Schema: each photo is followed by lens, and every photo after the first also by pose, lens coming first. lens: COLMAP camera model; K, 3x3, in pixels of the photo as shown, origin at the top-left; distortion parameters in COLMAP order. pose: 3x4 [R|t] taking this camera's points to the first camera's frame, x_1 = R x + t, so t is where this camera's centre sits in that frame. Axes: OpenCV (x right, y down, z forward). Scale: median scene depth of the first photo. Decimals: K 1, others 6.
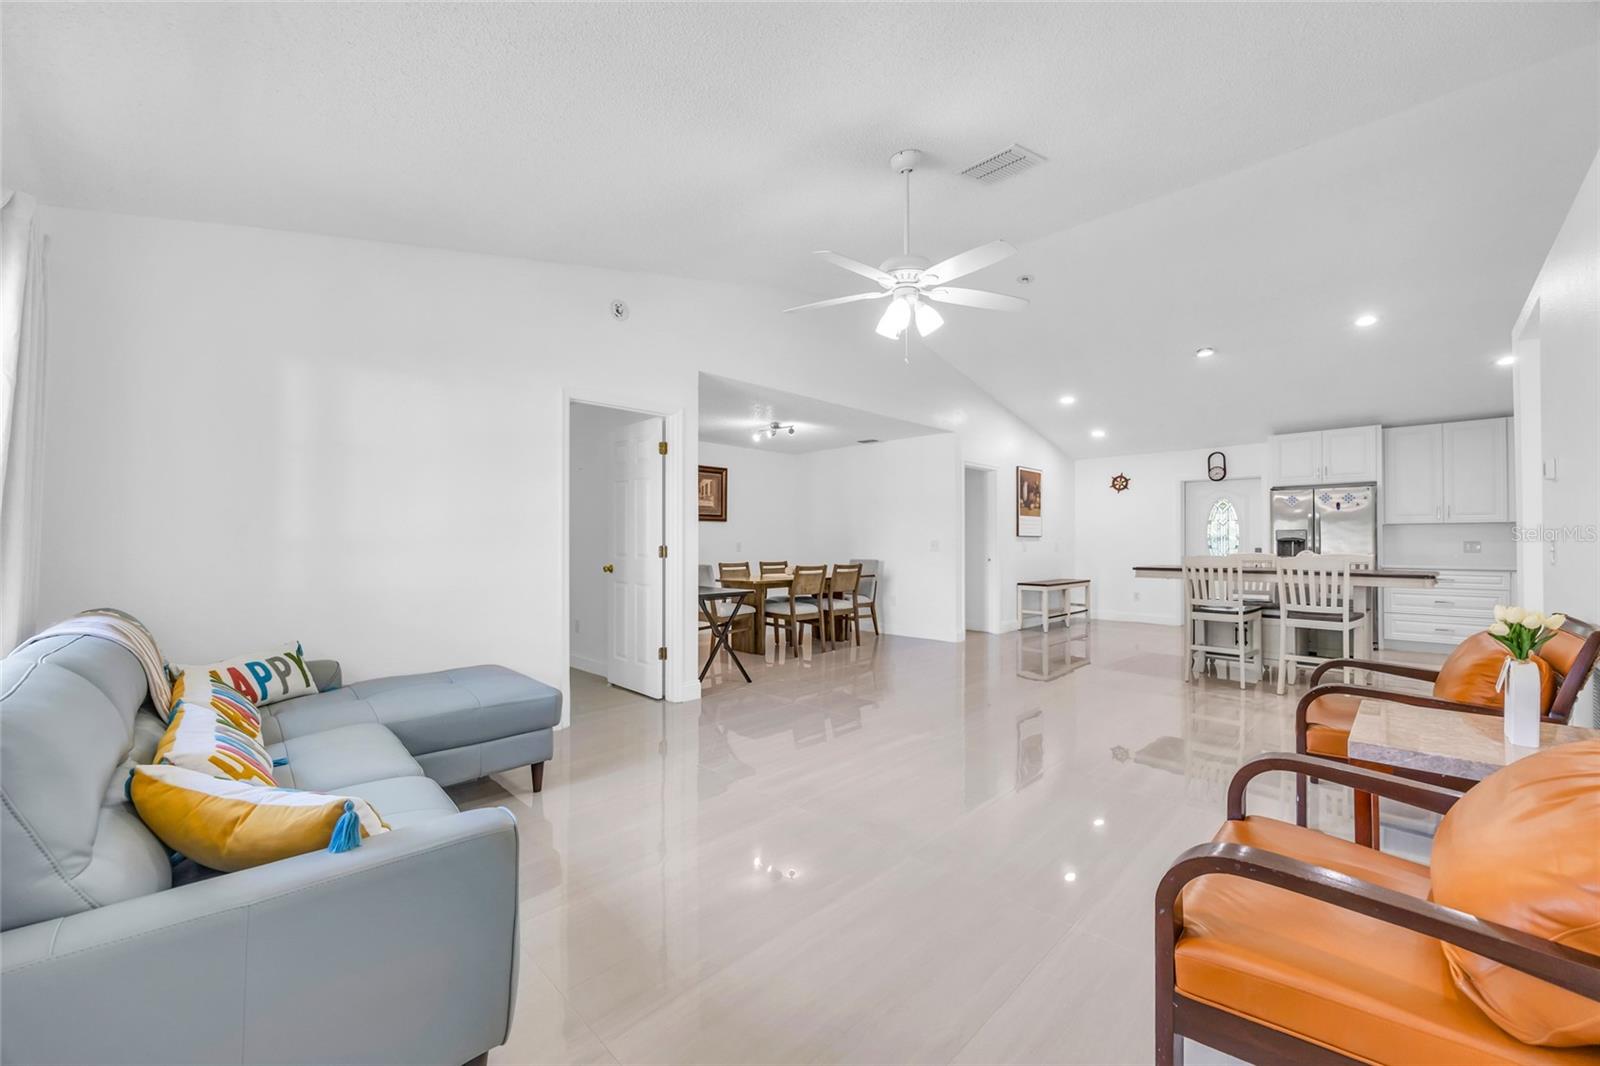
lens RADIAL K [[623.1, 0, 805.2], [0, 623.1, 533.0], [0, 0, 1]] dist [-0.001018, 0.000130]
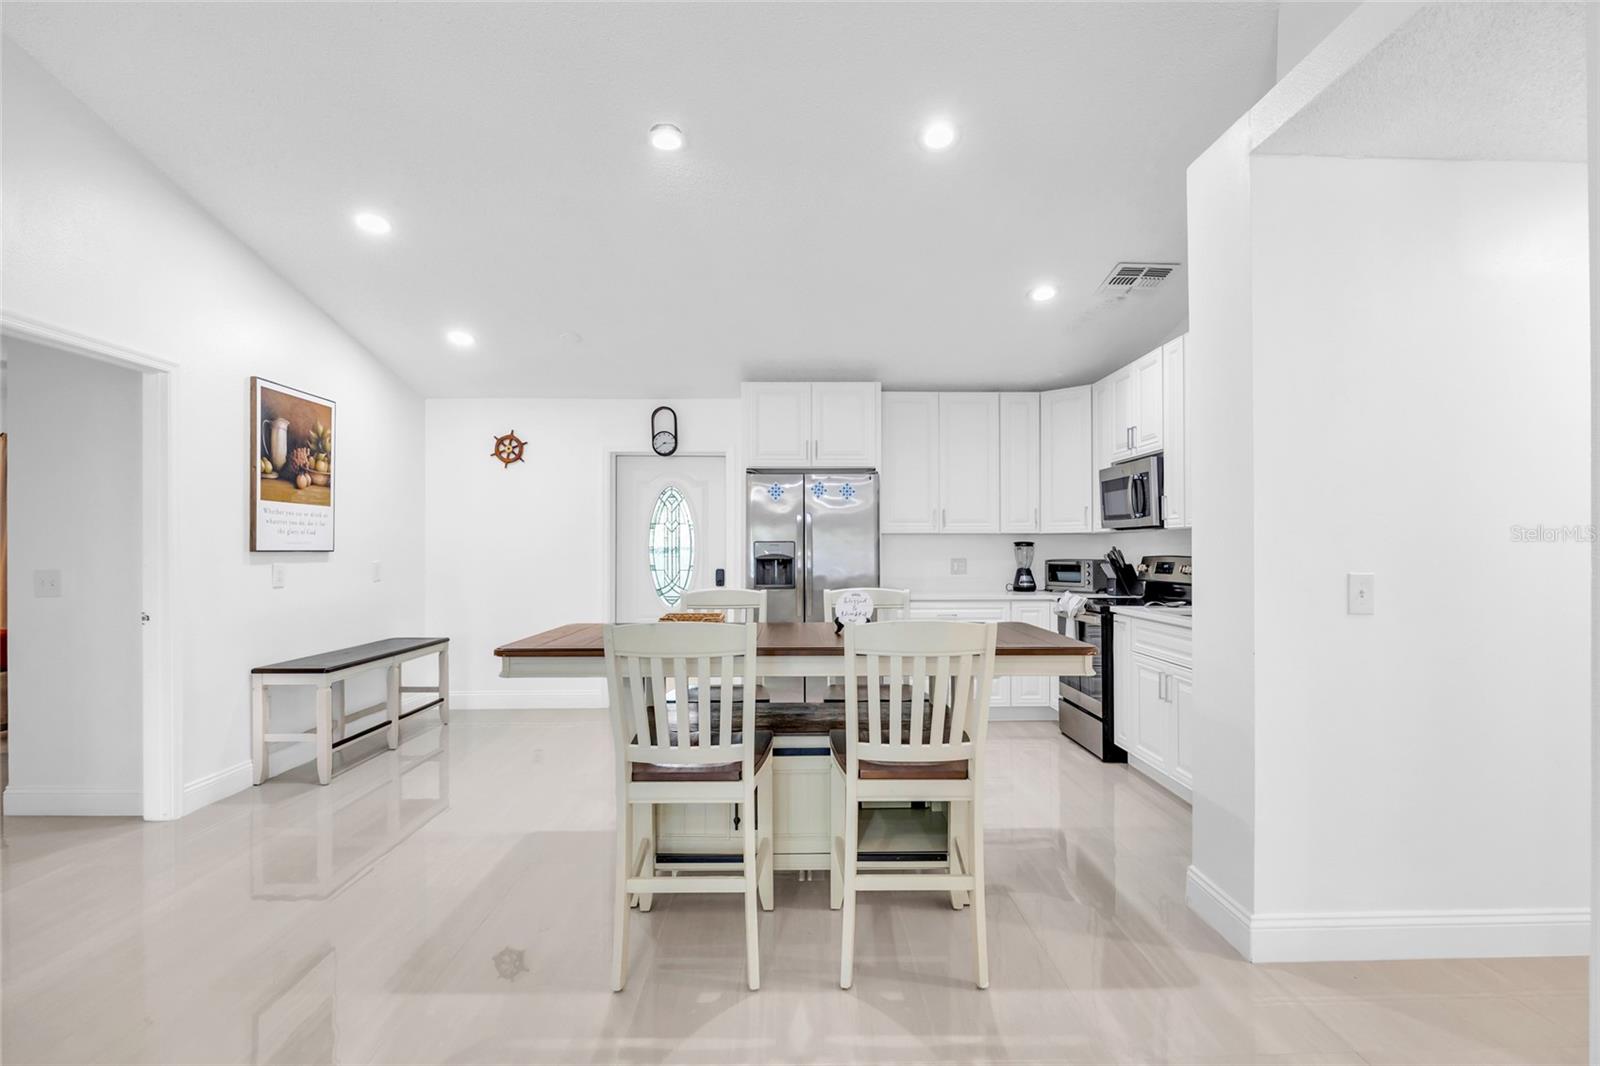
lens RADIAL K [[774.3, 0, 807.1], [0, 774.3, 538.7], [0, 0, 1]] dist [-0.009209, -0.000137]
pose [[0.698254, 0.007629, 0.715810, 0.243691], [-0.009671, 0.999952, -0.001224, -0.006256], [-0.715785, -0.006068, 0.698294, 0.412108]]
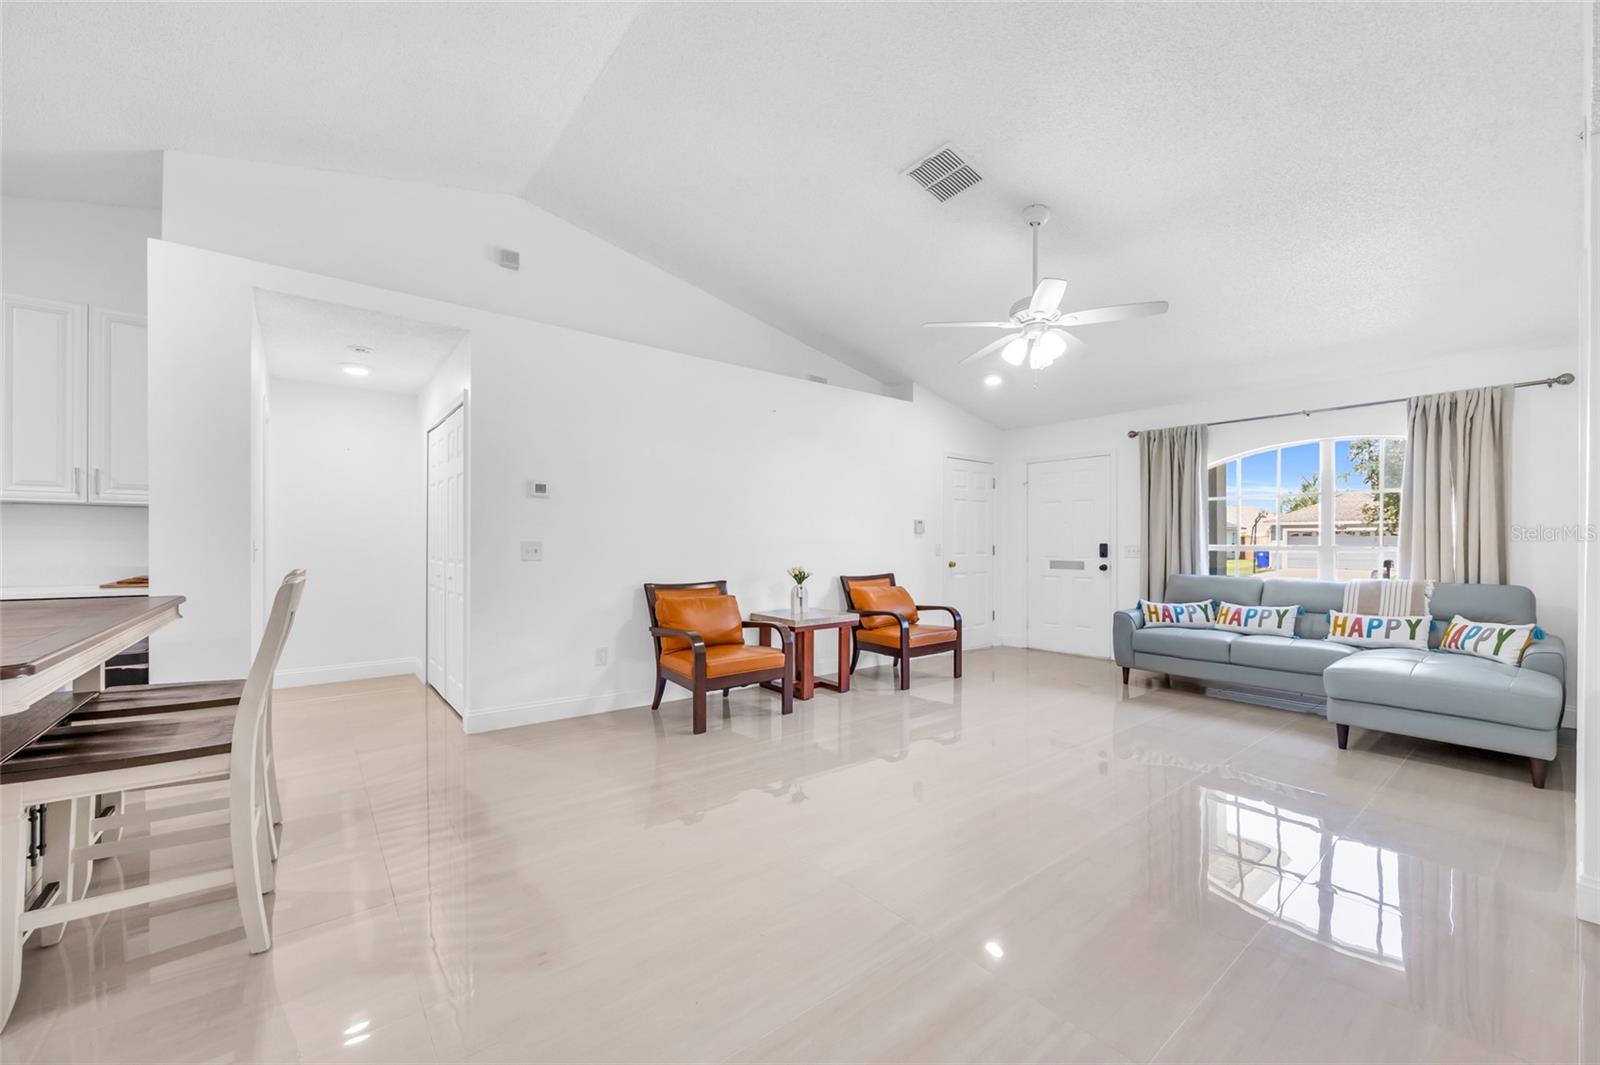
lens RADIAL K [[623.1, 0, 811.0], [0, 623.1, 542.6], [0, 0, 1]] dist [-0.001018, 0.000130]
pose [[-0.993151, -0.003460, 0.116783, 0.174446], [-0.005539, 0.999832, -0.017488, 0.012278], [-0.116702, -0.018015, -0.993004, 0.850458]]
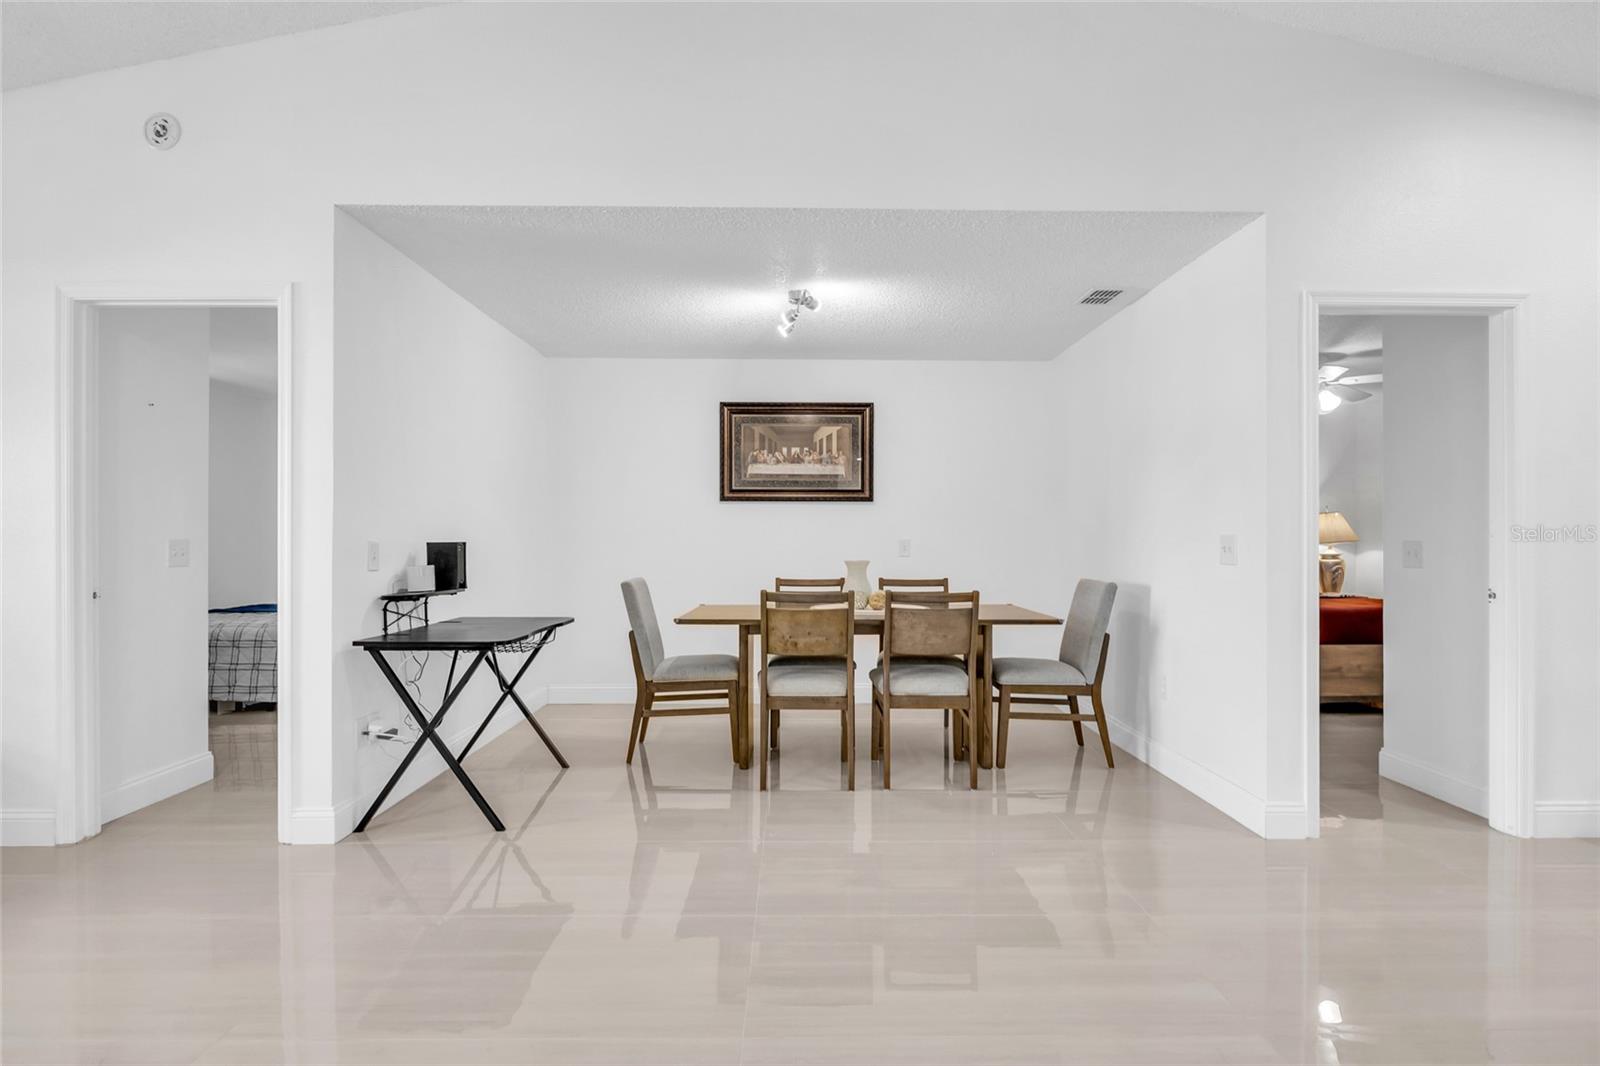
lens RADIAL K [[827.7, 0, 812.5], [0, 827.7, 538.4], [0, 0, 1]] dist [-0.010982, 0.001408]
pose [[0.714349, -0.001698, -0.699787, 0.341321], [0.011153, 0.999898, 0.008958, 0.006498], [0.699700, -0.014204, 0.714295, 0.459894]]
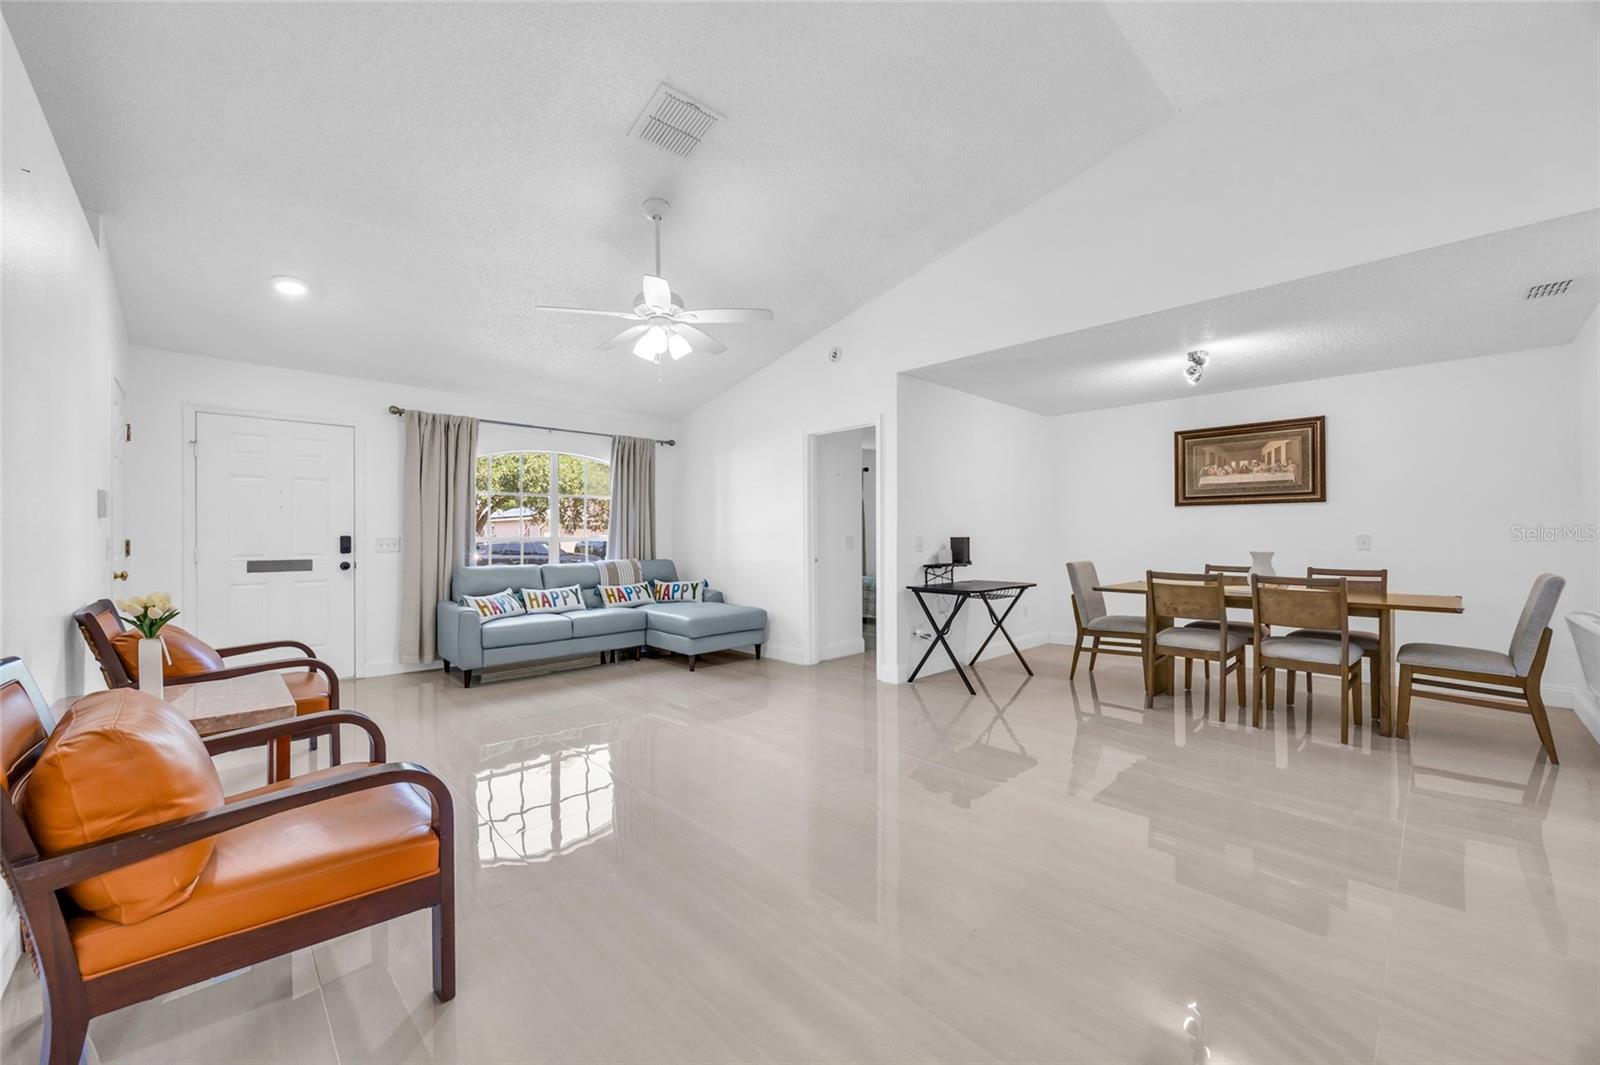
lens RADIAL K [[623.1, 0, 801.5], [0, 623.1, 529.0], [0, 0, 1]] dist [-0.001018, 0.000130]
pose [[-0.026633, -0.010252, -0.999593, 0.514036], [0.018435, 0.999772, -0.010745, 0.005977], [0.999475, -0.018714, -0.026438, 0.503238]]
